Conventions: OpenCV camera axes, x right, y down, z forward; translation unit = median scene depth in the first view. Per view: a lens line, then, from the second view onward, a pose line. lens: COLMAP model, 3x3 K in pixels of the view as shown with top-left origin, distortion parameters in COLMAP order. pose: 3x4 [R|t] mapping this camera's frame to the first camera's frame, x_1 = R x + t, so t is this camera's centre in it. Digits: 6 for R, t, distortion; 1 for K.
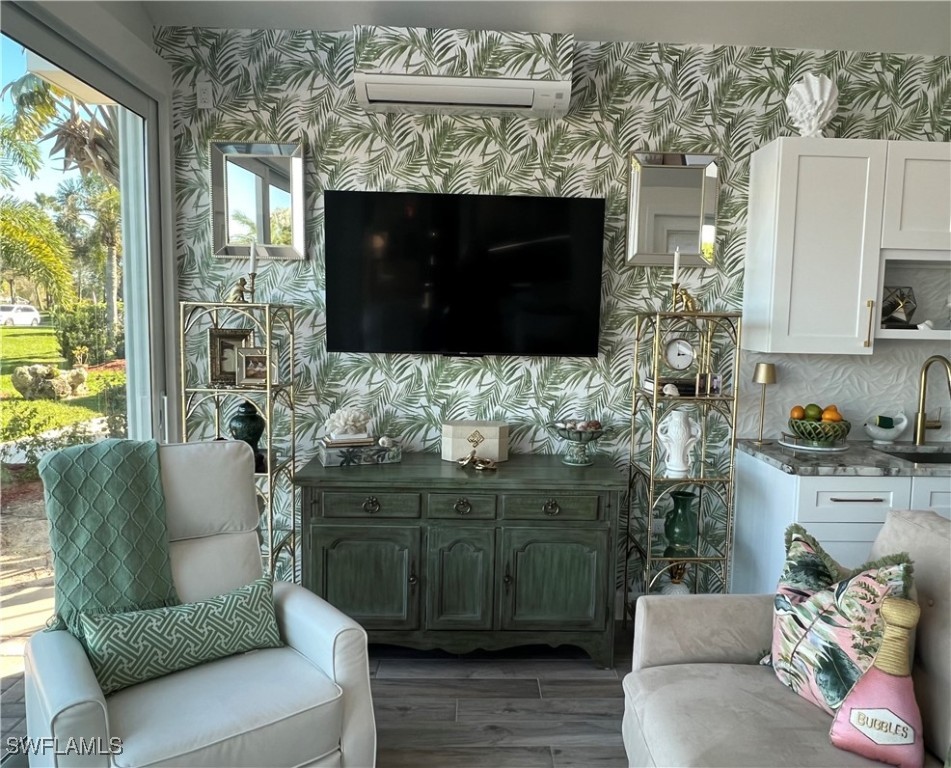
lens RADIAL K [[694.7, 0, 481.3], [0, 694.7, 381.8], [0, 0, 1]] dist [-0.002932, -0.000533]
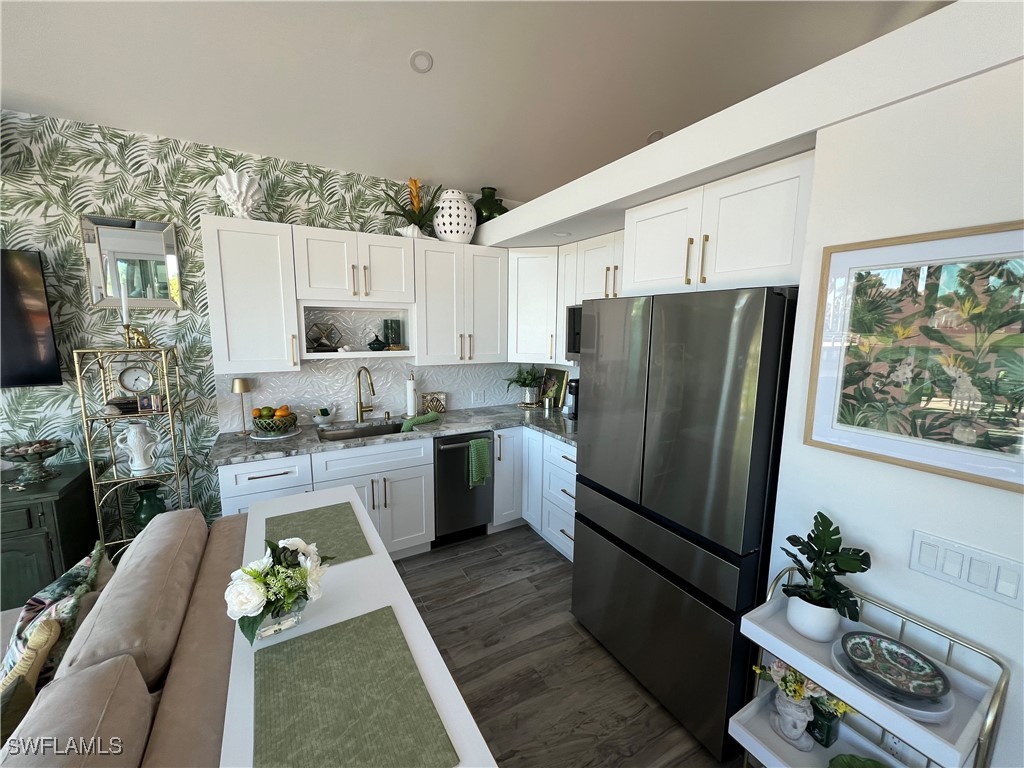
lens RADIAL K [[409.9, 0, 515.3], [0, 409.9, 382.7], [0, 0, 1]] dist [-0.000935, -0.000225]
pose [[0.888351, -0.075246, 0.452958, 0.559260], [0.058050, 0.996970, 0.051770, -0.031292], [-0.455481, -0.019696, 0.890028, 0.014557]]
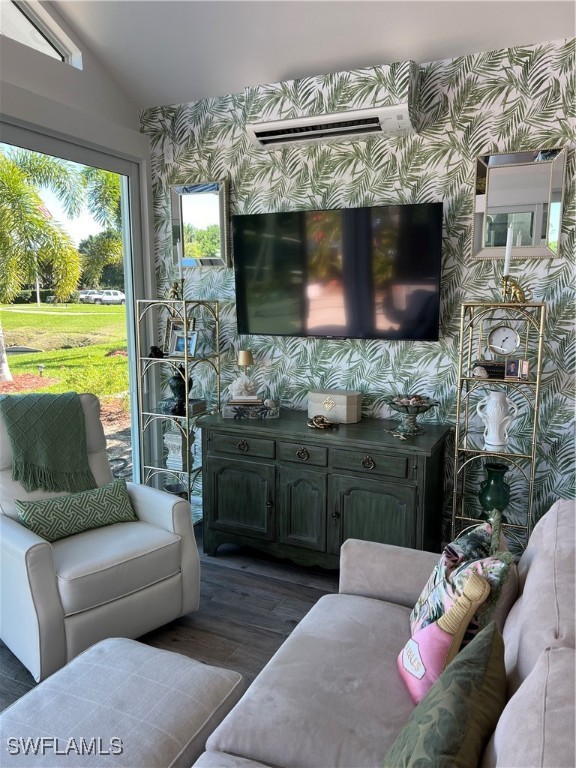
lens RADIAL K [[580.1, 0, 285.2], [0, 580.1, 385.8], [0, 0, 1]] dist [0.011674, 0.007762]
pose [[0.882283, 0.056488, -0.467318, 0.410953], [-0.038542, 0.998109, 0.047882, 0.002210], [0.469139, -0.024234, 0.882792, 0.029262]]
